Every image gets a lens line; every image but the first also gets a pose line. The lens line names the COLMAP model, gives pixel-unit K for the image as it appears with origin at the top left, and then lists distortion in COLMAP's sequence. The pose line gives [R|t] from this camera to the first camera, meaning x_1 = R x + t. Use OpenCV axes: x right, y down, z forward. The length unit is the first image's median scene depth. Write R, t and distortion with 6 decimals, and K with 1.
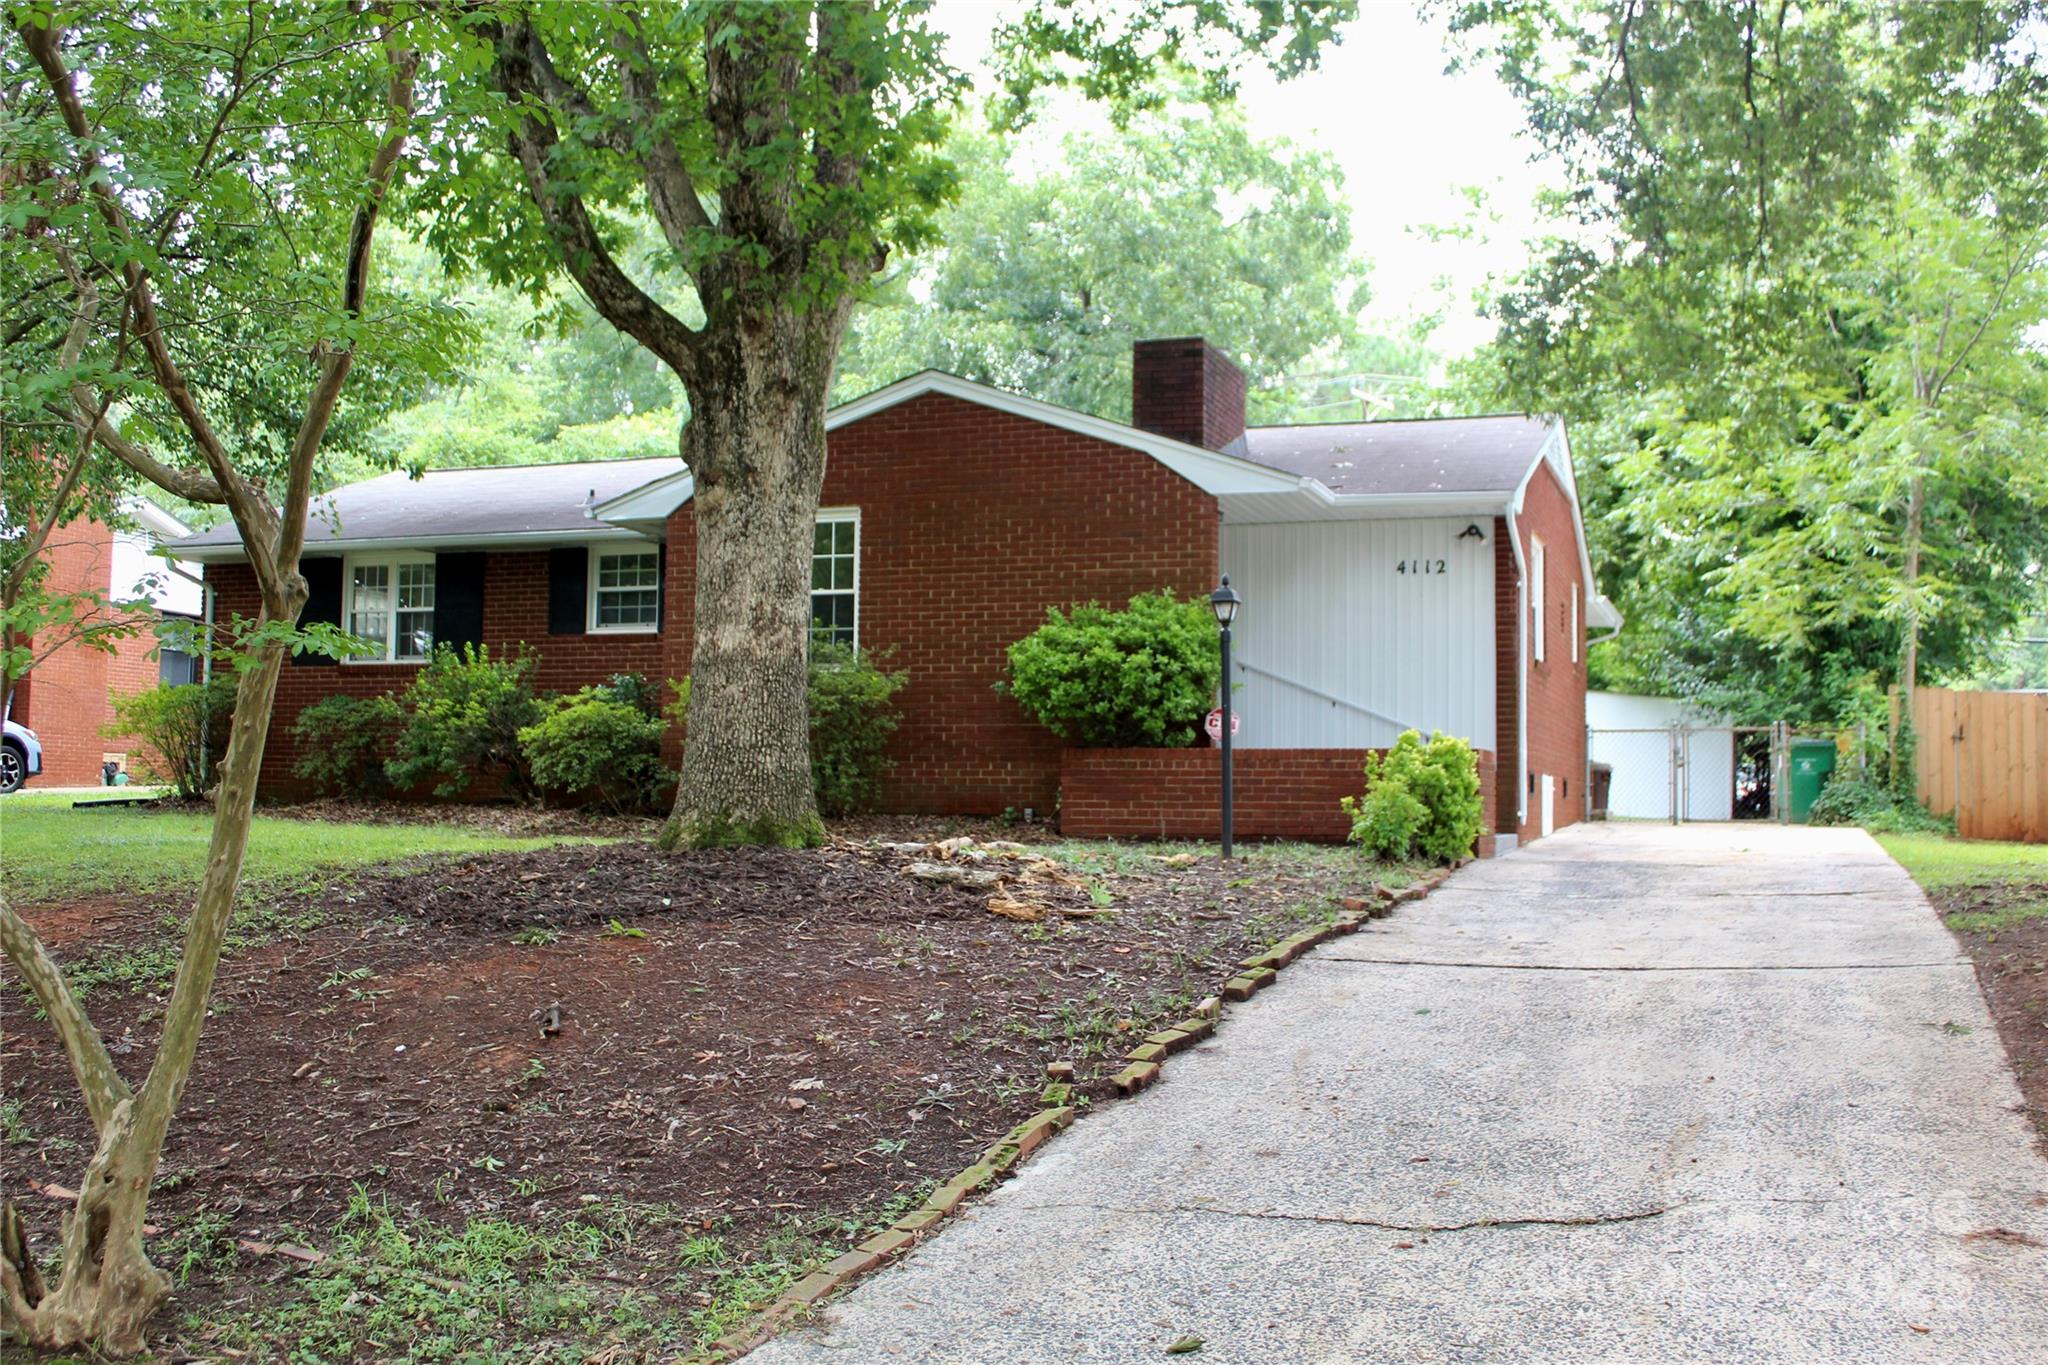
lens RADIAL K [[2163.9, 0, 1020.2], [0, 2163.9, 704.2], [0, 0, 1]] dist [-0.085353, 0.000000]
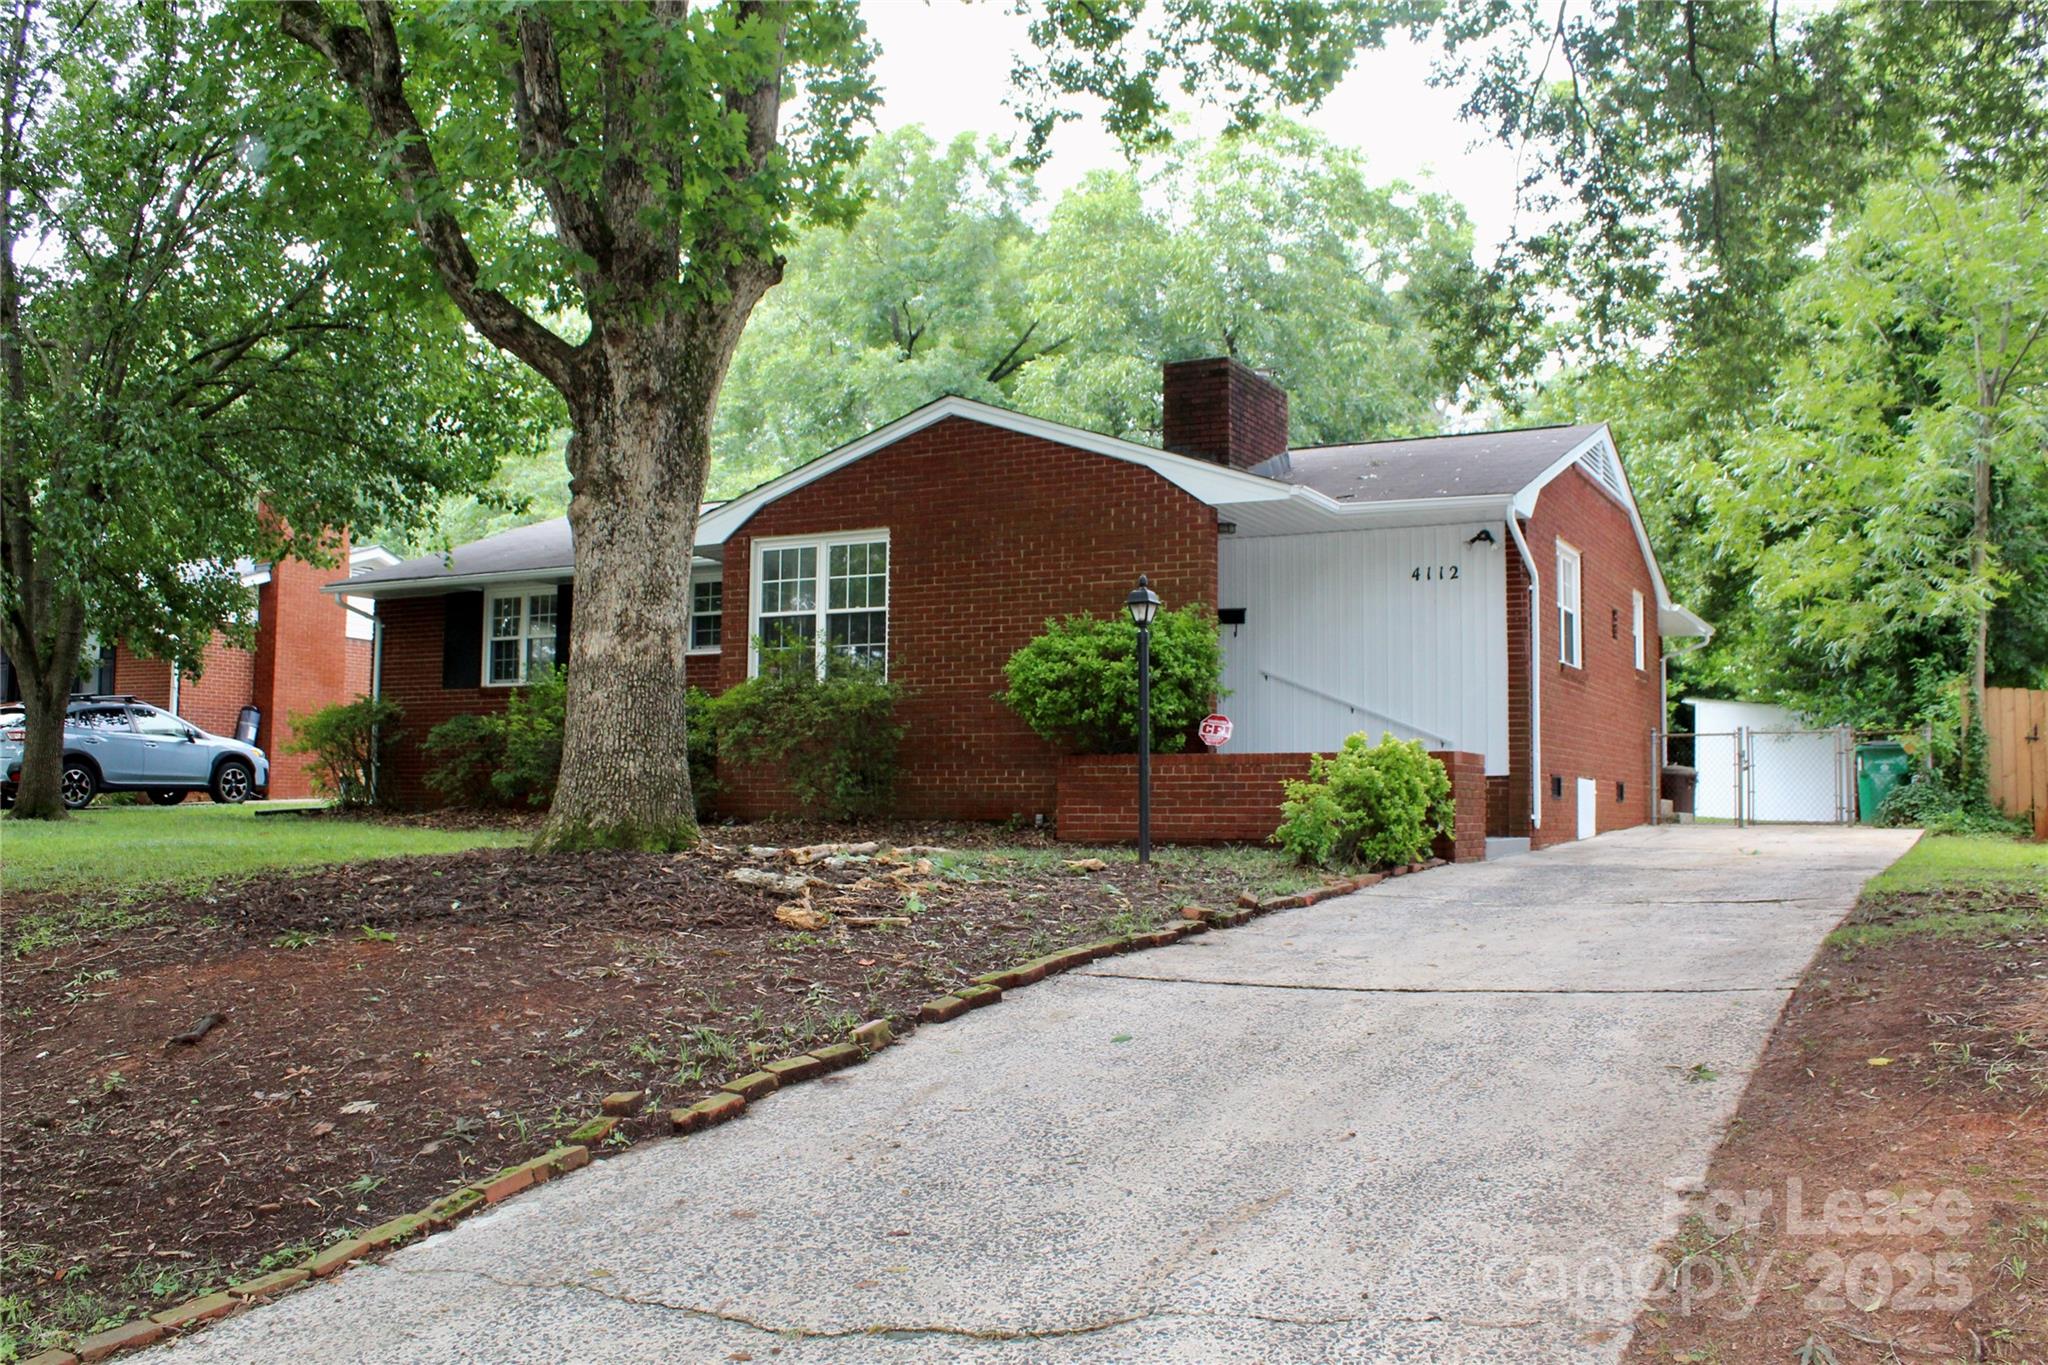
lens RADIAL K [[1858.2, 0, 1035.2], [0, 1858.2, 698.9], [0, 0, 1]] dist [-0.104370, 0.000000]
pose [[0.987935, -0.012786, -0.154342, 0.167669], [0.010464, 0.999820, -0.015848, 0.008861], [0.154517, 0.014041, 0.987890, 0.147120]]
